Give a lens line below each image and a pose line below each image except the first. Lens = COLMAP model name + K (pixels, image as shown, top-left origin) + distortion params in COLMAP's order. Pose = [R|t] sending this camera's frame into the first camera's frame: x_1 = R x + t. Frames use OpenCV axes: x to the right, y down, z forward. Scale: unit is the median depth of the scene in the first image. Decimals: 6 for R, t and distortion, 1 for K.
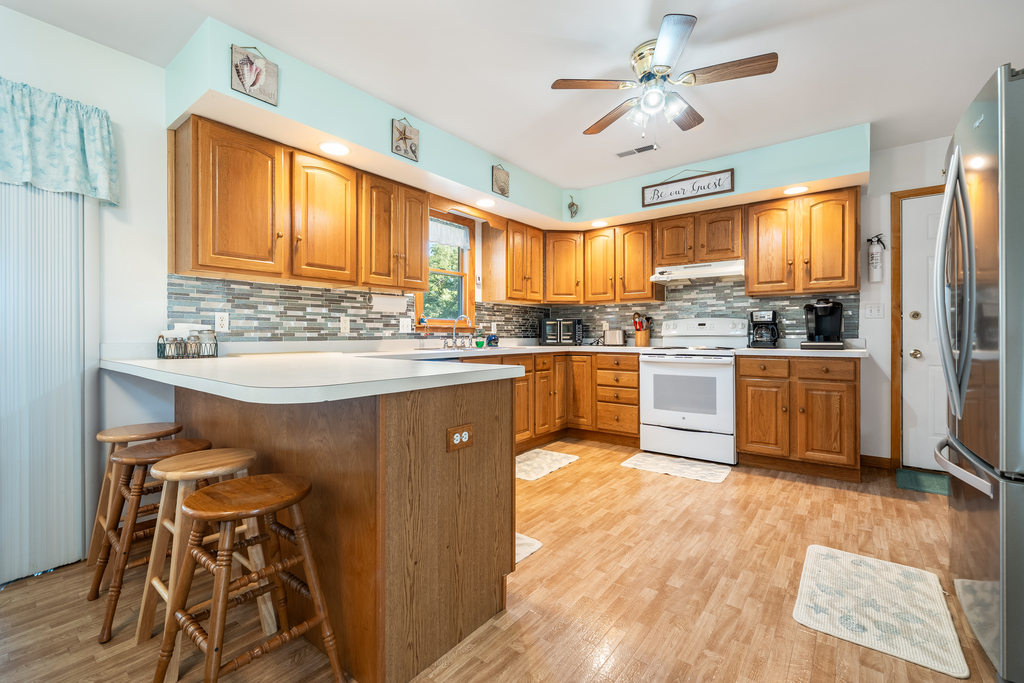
lens RADIAL K [[438.2, 0, 511.6], [0, 438.2, 335.7], [0, 0, 1]] dist [-0.000167, 0.000035]
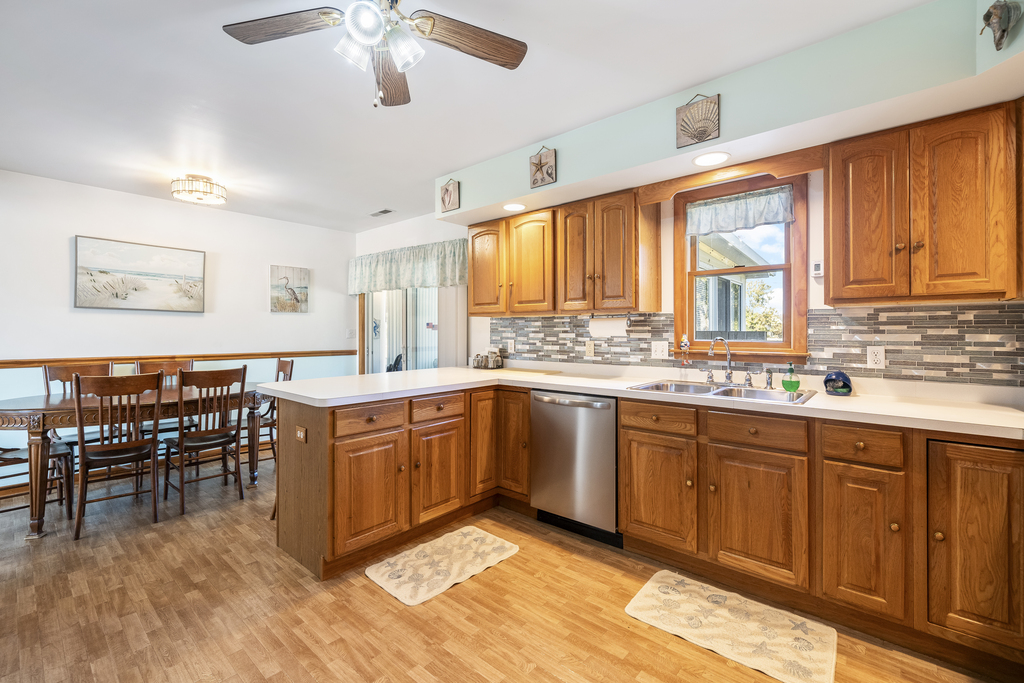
lens RADIAL K [[439.1, 0, 510.9], [0, 439.1, 330.6], [0, 0, 1]] dist [0.000022, -0.000030]
pose [[-0.050201, -0.000986, -0.998739, 0.776564], [-0.001391, 0.999999, -0.000917, -0.077034], [0.998738, 0.001343, -0.050202, 0.997982]]
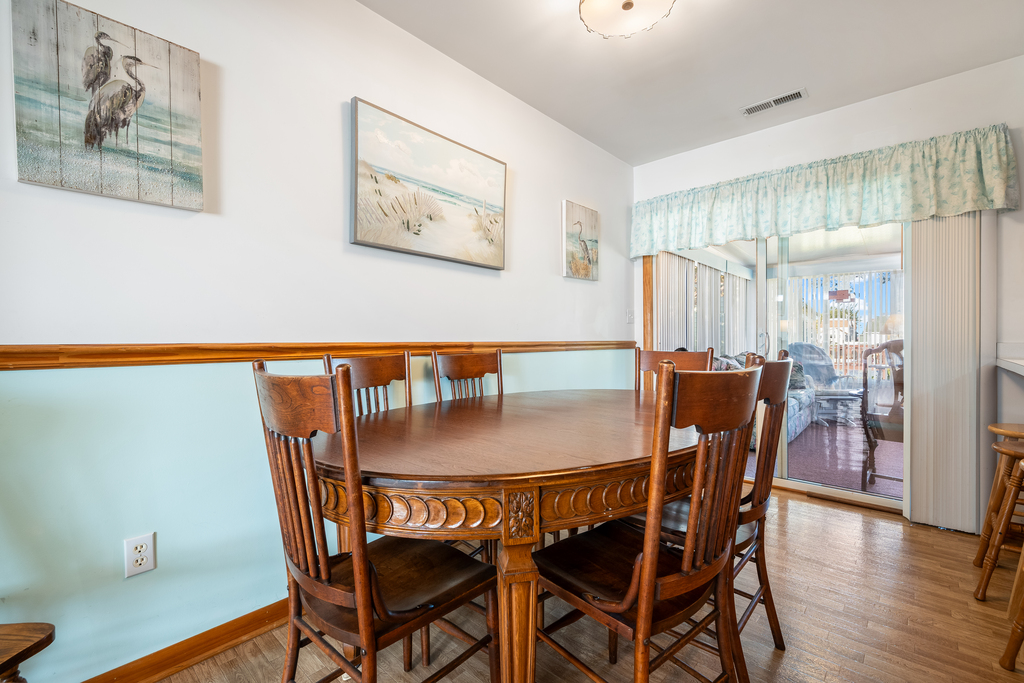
lens RADIAL K [[436.5, 0, 513.2], [0, 436.5, 343.8], [0, 0, 1]] dist [-0.000667, -0.000018]
pose [[-0.080298, 0.013358, -0.996681, 0.172049], [0.004863, 0.999904, 0.013009, -0.000268], [0.996759, -0.003802, -0.080355, -0.074609]]
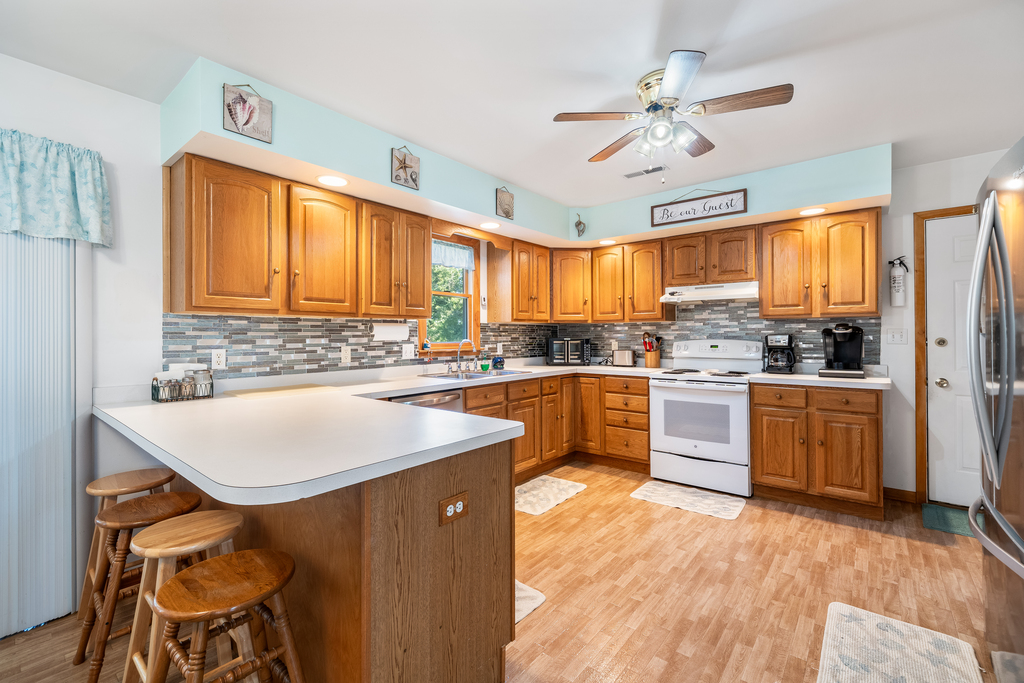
lens RADIAL K [[438.7, 0, 511.9], [0, 438.7, 333.8], [0, 0, 1]] dist [-0.000012, 0.000182]
pose [[0.999704, -0.003421, -0.024079, 0.016869], [0.003302, 0.999982, -0.005000, -0.074951], [0.024096, 0.004919, 0.999698, 0.031819]]
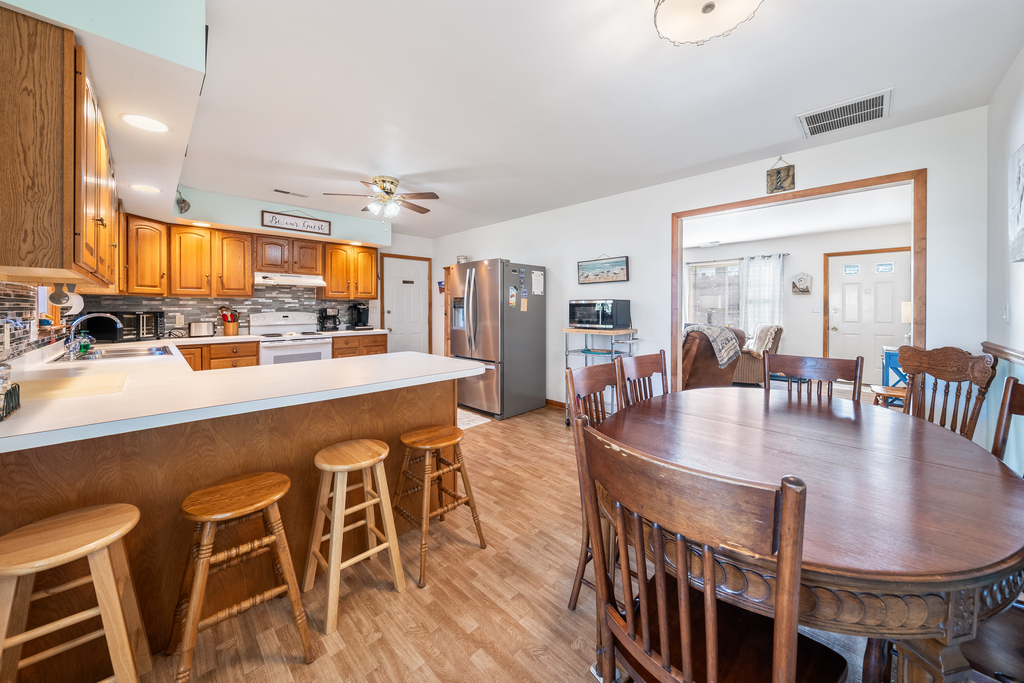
lens RADIAL K [[369.5, 0, 506.9], [0, 369.5, 304.4], [0, 0, 1]] dist [-0.000414, -0.000061]
pose [[0.133288, 0.010405, 0.991023, -0.949036], [0.002552, 0.999938, -0.010841, -0.074775], [-0.991074, 0.003974, 0.133253, 0.218357]]
